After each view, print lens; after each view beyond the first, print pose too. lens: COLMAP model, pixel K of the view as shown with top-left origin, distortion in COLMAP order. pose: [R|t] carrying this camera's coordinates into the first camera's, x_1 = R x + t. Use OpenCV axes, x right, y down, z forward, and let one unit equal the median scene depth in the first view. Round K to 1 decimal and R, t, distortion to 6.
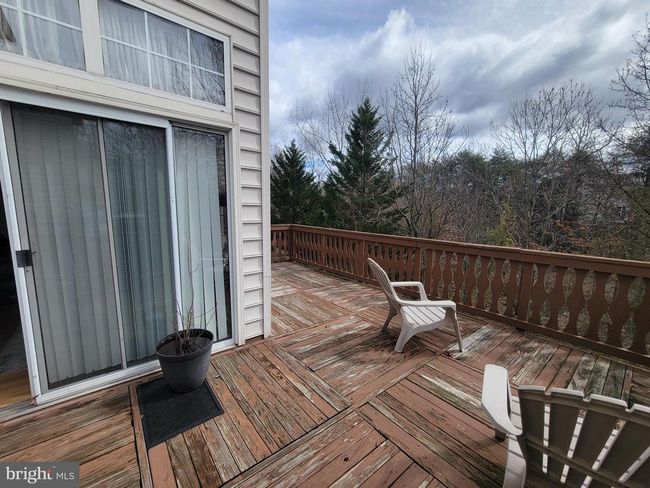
lens RADIAL K [[266.8, 0, 323.1], [0, 266.8, 246.2], [0, 0, 1]] dist [0.003148, -0.000179]
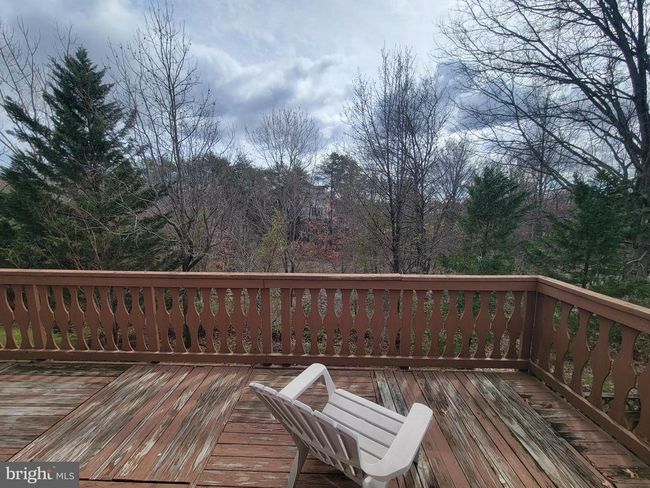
lens RADIAL K [[266.8, 0, 325.7], [0, 266.8, 247.9], [0, 0, 1]] dist [0.003148, -0.000179]
pose [[0.642467, -0.114808, 0.757664, -0.007159], [0.111029, 0.992227, 0.056203, -0.030793], [-0.758227, 0.048014, 0.650220, 0.131586]]
